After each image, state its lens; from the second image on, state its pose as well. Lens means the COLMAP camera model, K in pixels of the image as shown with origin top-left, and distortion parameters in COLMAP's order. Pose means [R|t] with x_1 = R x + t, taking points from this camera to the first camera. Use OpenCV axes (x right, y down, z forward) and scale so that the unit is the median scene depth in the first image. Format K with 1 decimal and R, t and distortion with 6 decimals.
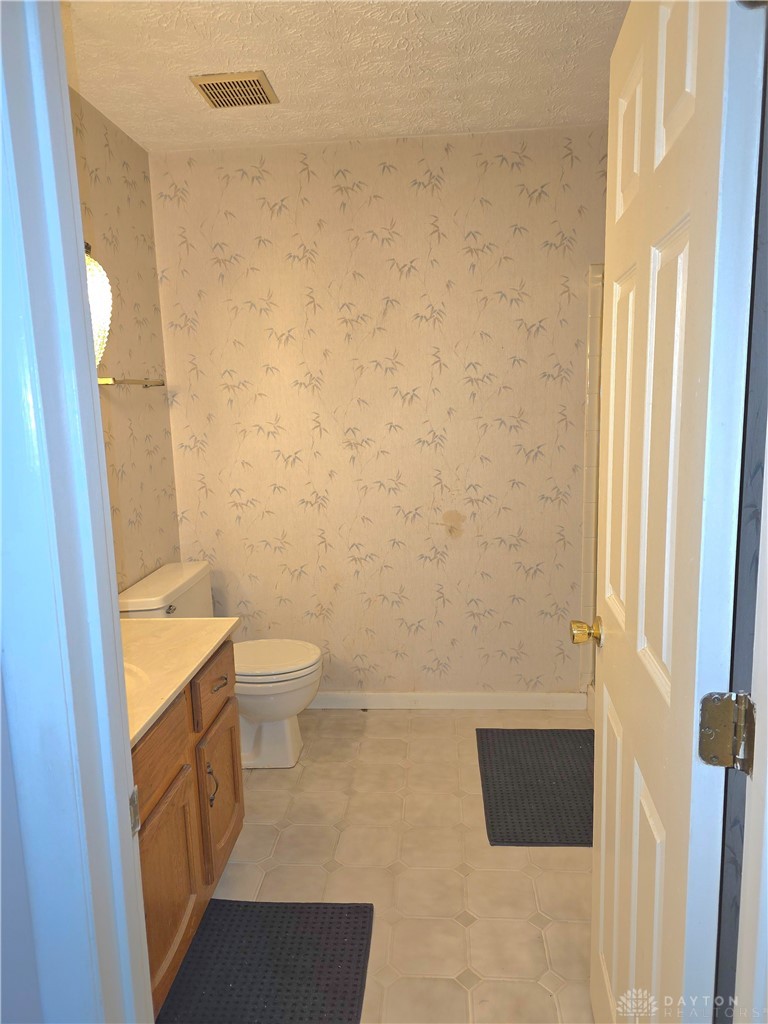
lens RADIAL K [[681.7, 0, 384.0], [0, 681.7, 525.6], [0, 0, 1]] dist [0.078492, -0.080659]
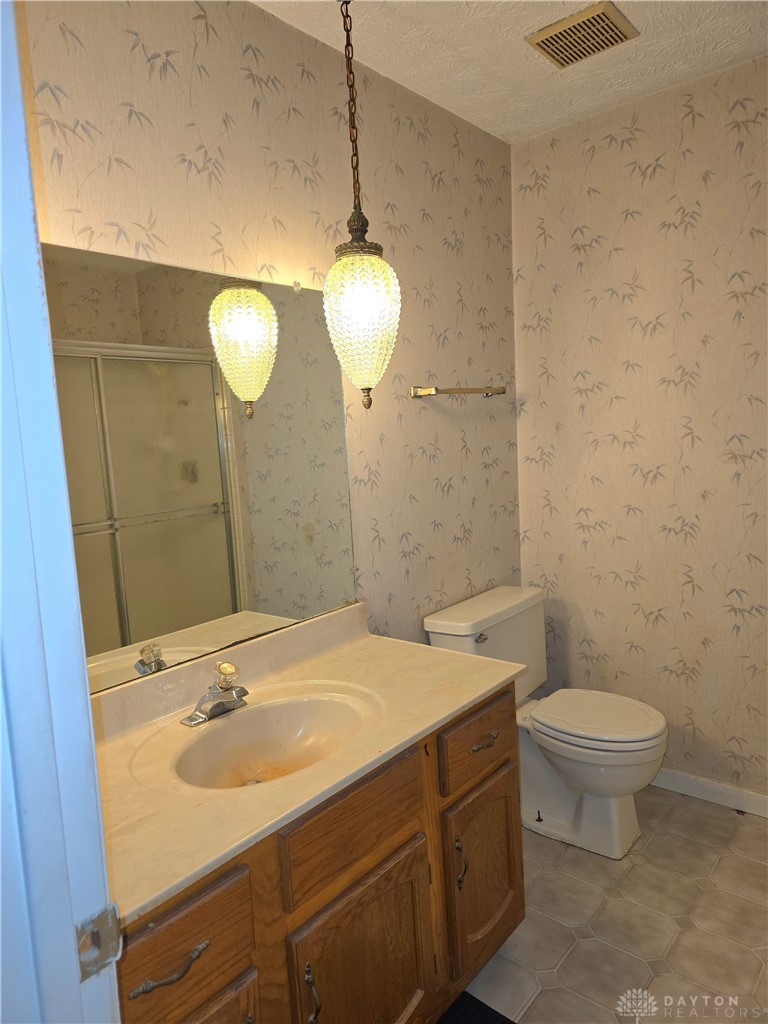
lens RADIAL K [[687.4, 0, 377.7], [0, 687.4, 518.0], [0, 0, 1]] dist [0.062878, -0.057683]
pose [[0.809295, 0.058611, -0.584471, 0.090237], [-0.076144, 0.997082, -0.005445, -0.018804], [0.582447, 0.048910, 0.811396, 0.157781]]
